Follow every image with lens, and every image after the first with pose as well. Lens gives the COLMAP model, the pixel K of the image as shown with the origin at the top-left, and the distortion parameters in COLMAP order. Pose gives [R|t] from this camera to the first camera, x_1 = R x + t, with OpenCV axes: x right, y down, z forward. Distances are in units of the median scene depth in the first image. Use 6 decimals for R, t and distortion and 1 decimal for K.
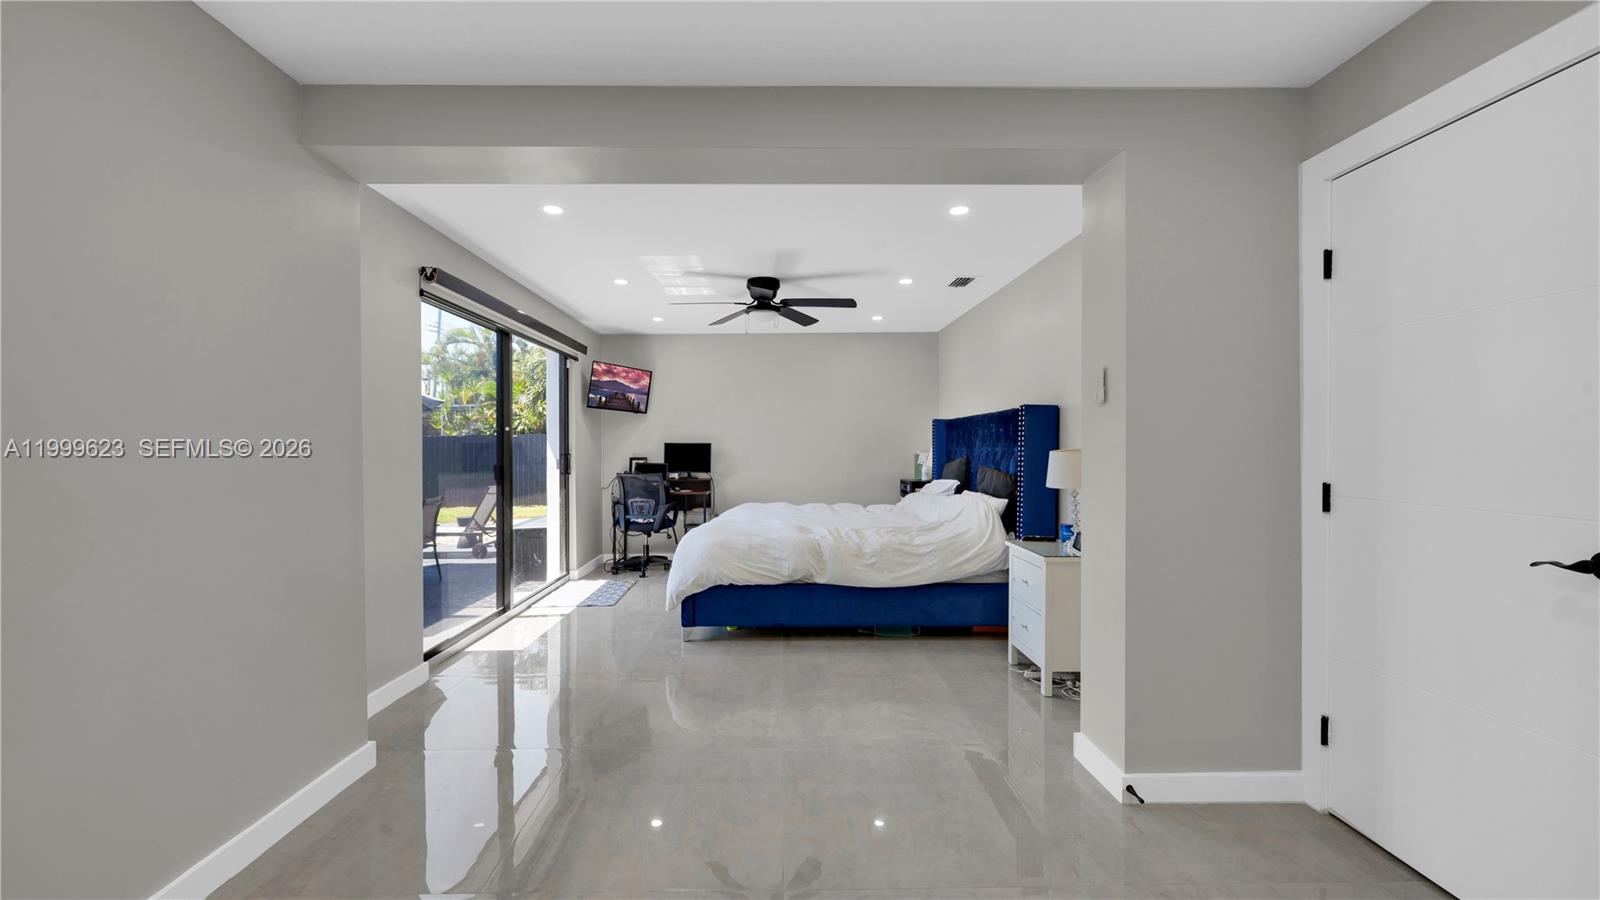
lens RADIAL K [[641.2, 0, 799.1], [0, 641.2, 450.7], [0, 0, 1]] dist [-0.001582, -0.000042]
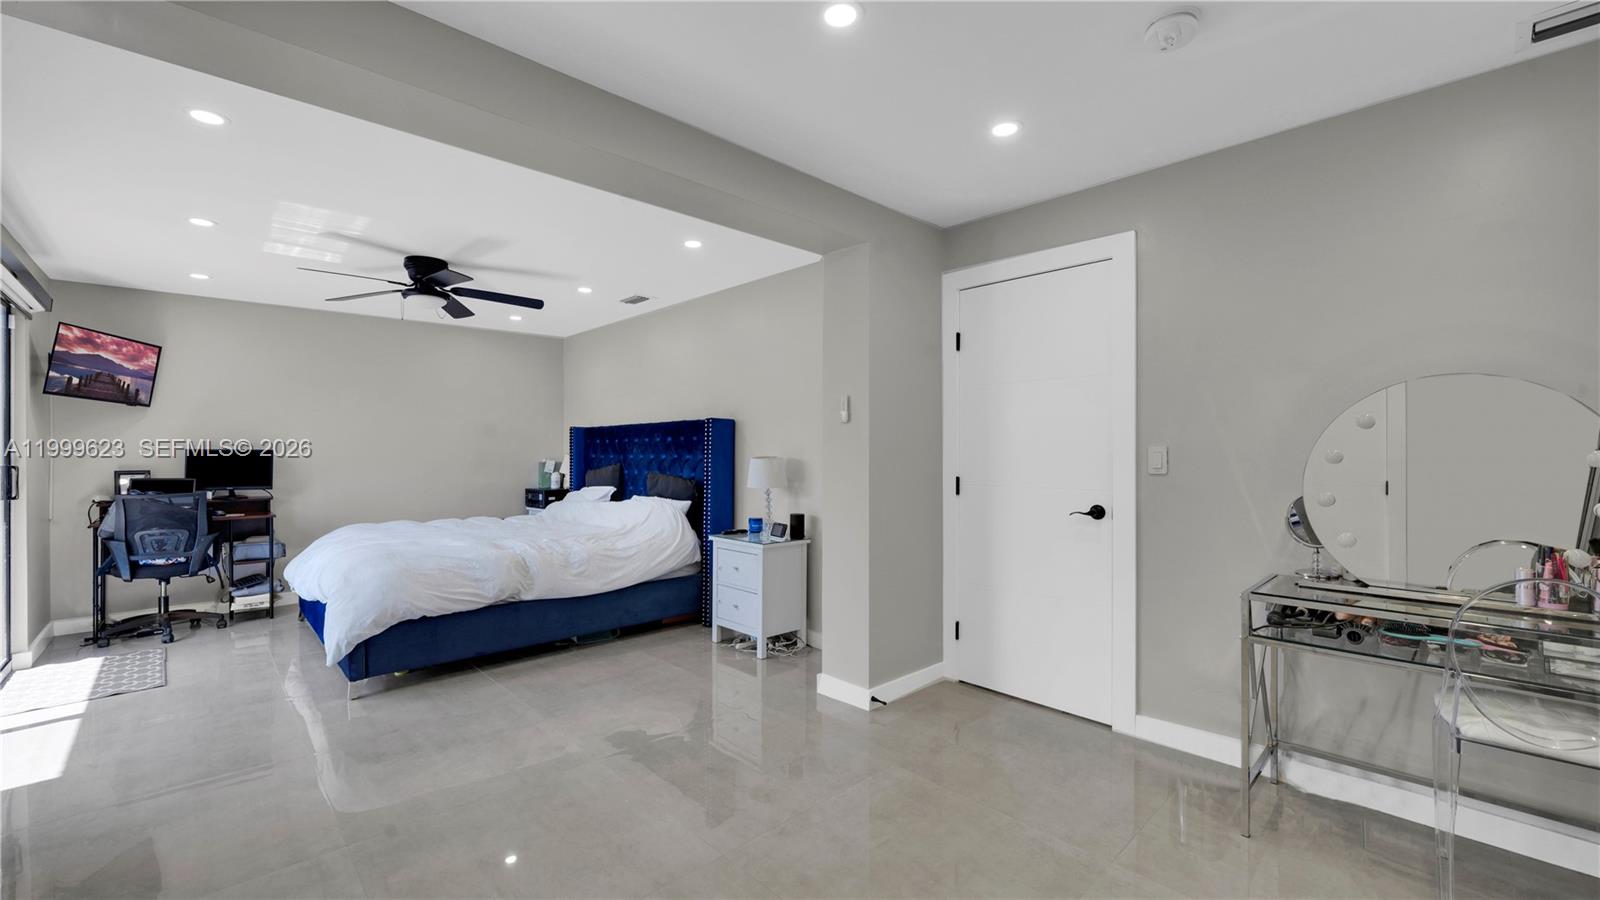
lens RADIAL K [[641.2, 0, 802.3], [0, 641.2, 449.9], [0, 0, 1]] dist [-0.001582, -0.000042]
pose [[0.740082, 0.003706, 0.672506, -0.260005], [0.005315, 0.999921, -0.011358, 0.000008], [-0.672496, 0.011980, 0.740004, 0.030146]]
